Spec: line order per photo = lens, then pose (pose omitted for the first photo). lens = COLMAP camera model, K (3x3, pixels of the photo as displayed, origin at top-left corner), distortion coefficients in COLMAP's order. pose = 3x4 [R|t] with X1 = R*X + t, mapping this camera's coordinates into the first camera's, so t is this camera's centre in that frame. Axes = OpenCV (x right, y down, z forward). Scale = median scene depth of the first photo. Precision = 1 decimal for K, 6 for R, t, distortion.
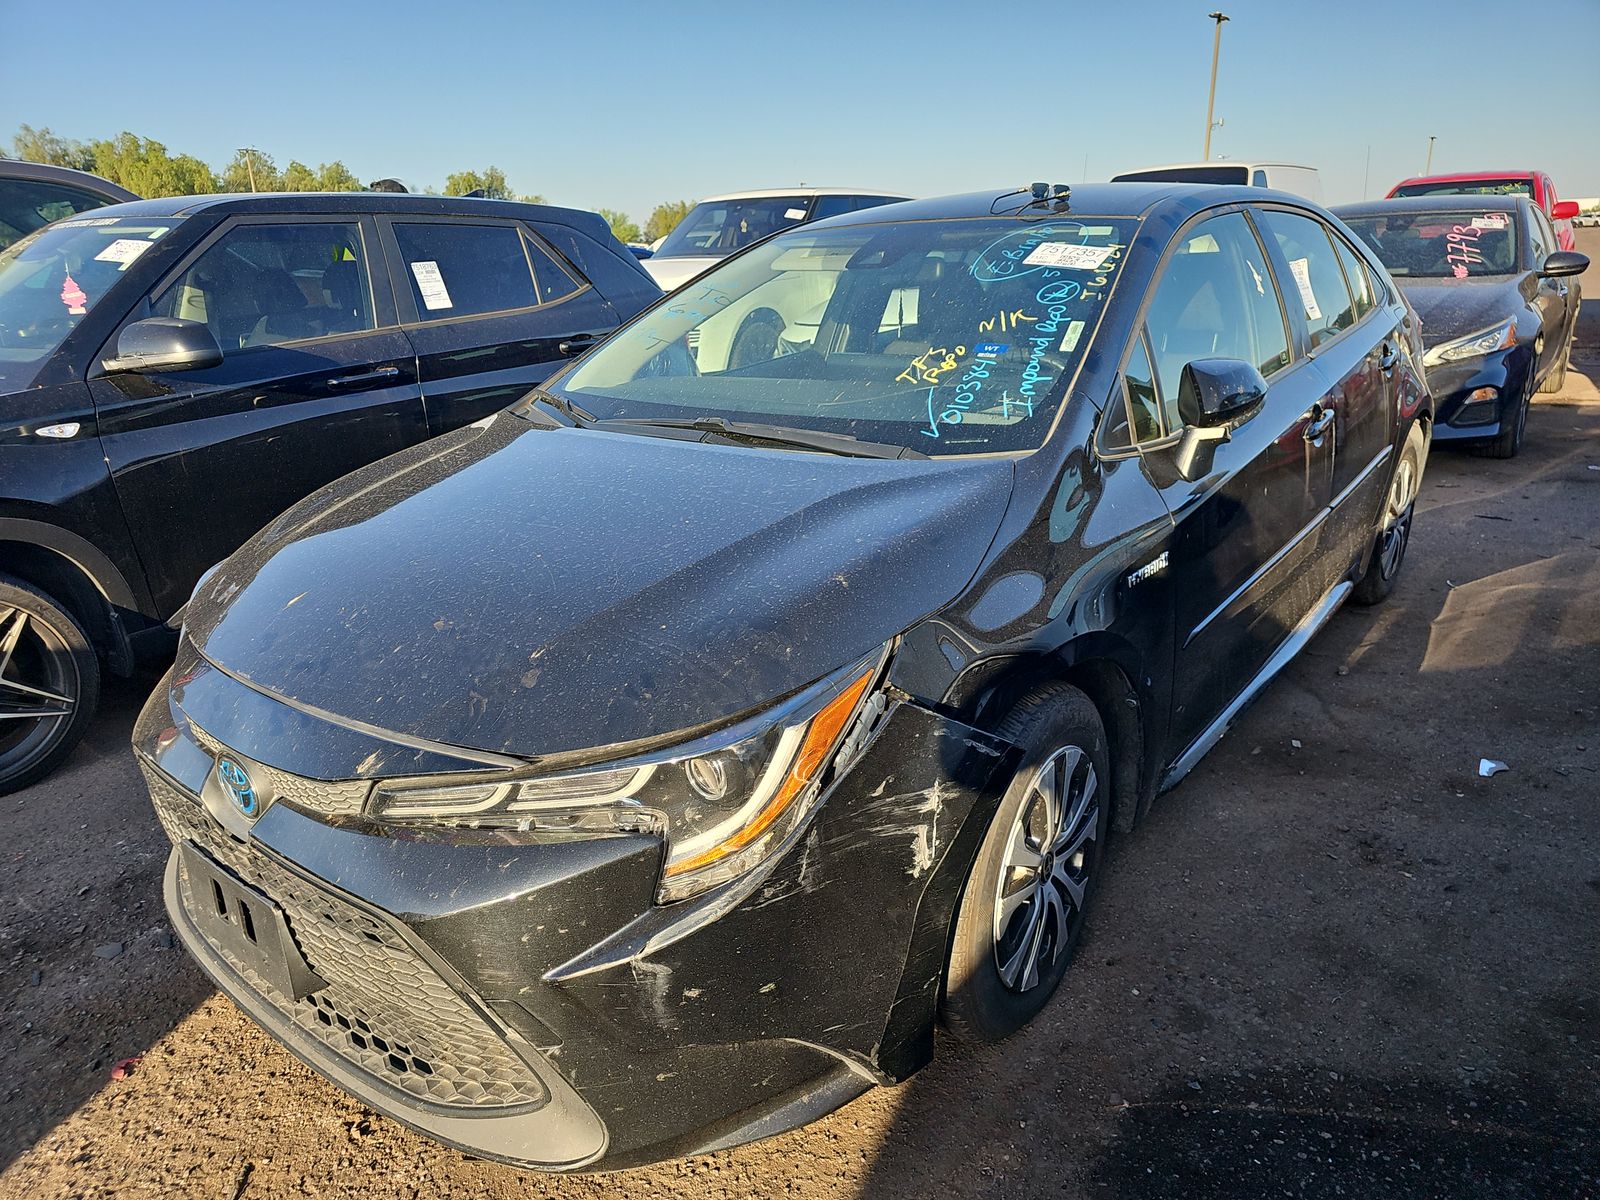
lens RADIAL K [[1078.4, 0, 797.4], [0, 1078.4, 604.5], [0, 0, 1]] dist [0.023377, -0.005550]
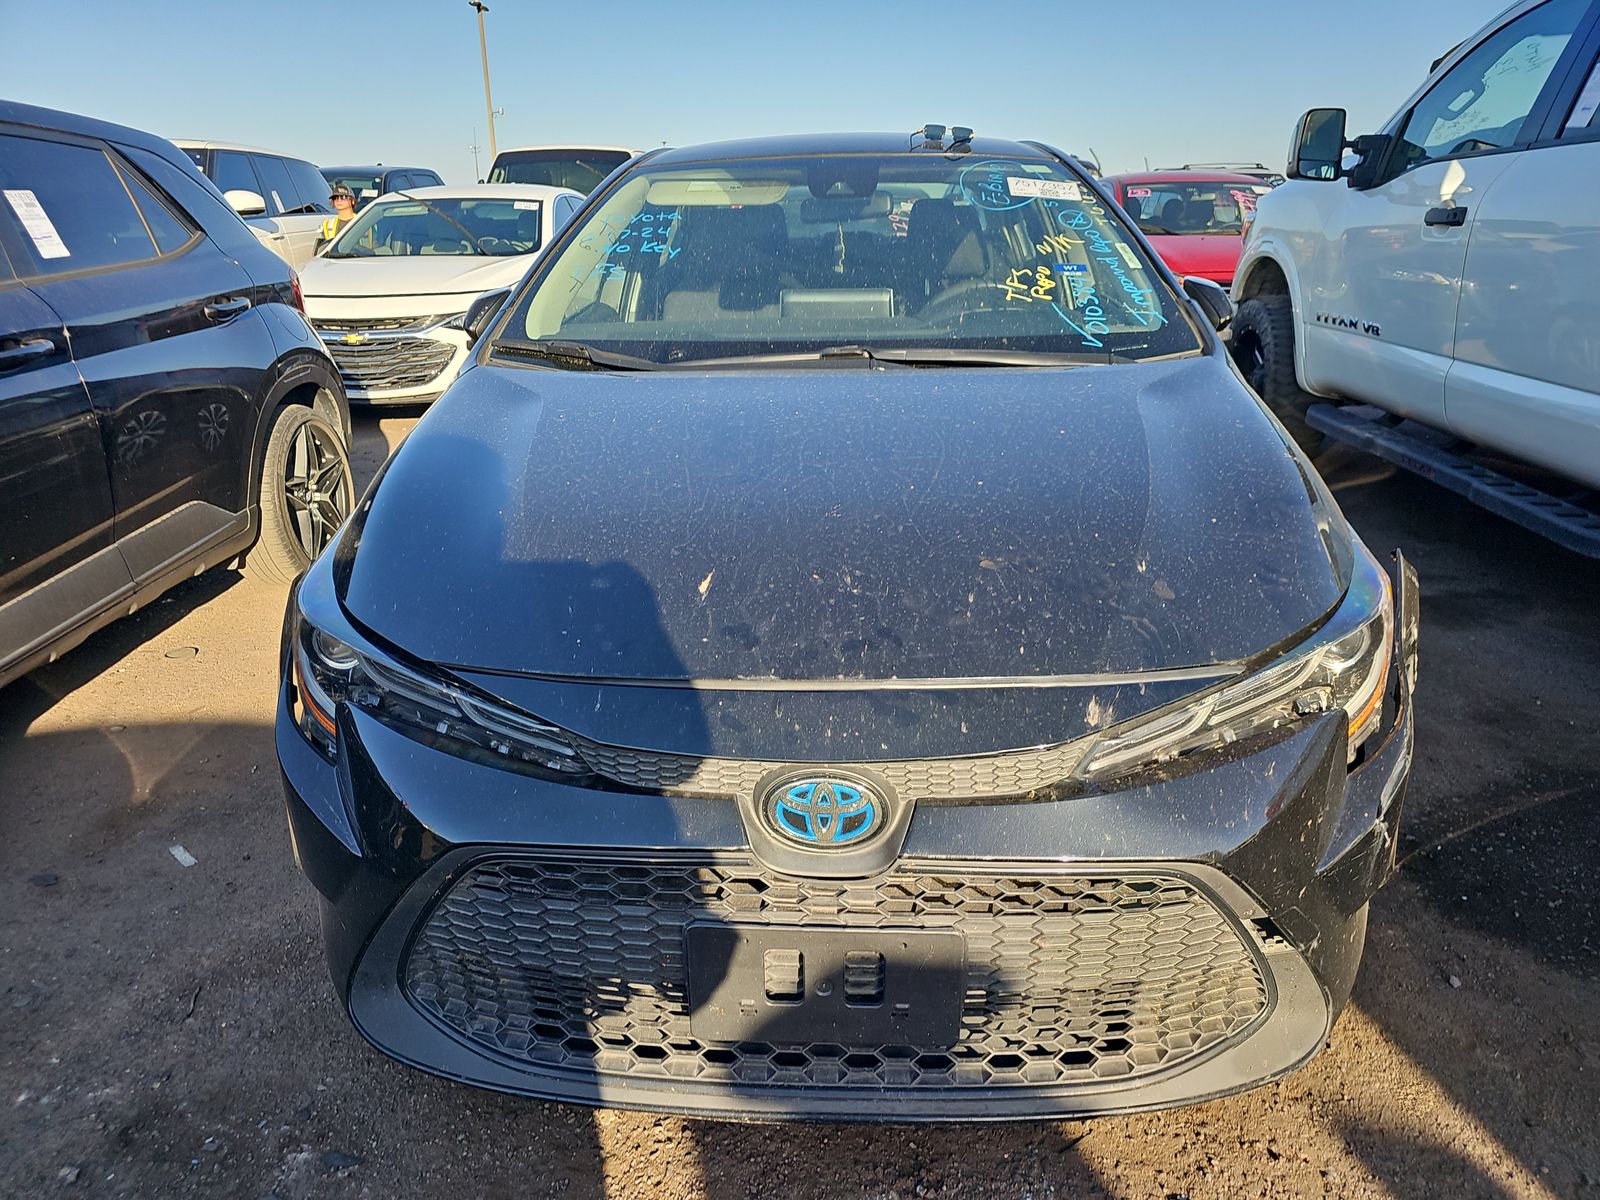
lens RADIAL K [[1078.4, 0, 797.2], [0, 1078.4, 594.9], [0, 0, 1]] dist [0.023377, -0.005550]
pose [[0.802845, -0.175974, 0.569626, -0.706965], [0.174665, 0.982948, 0.057485, -0.024732], [-0.570029, 0.053342, 0.819891, 0.281697]]
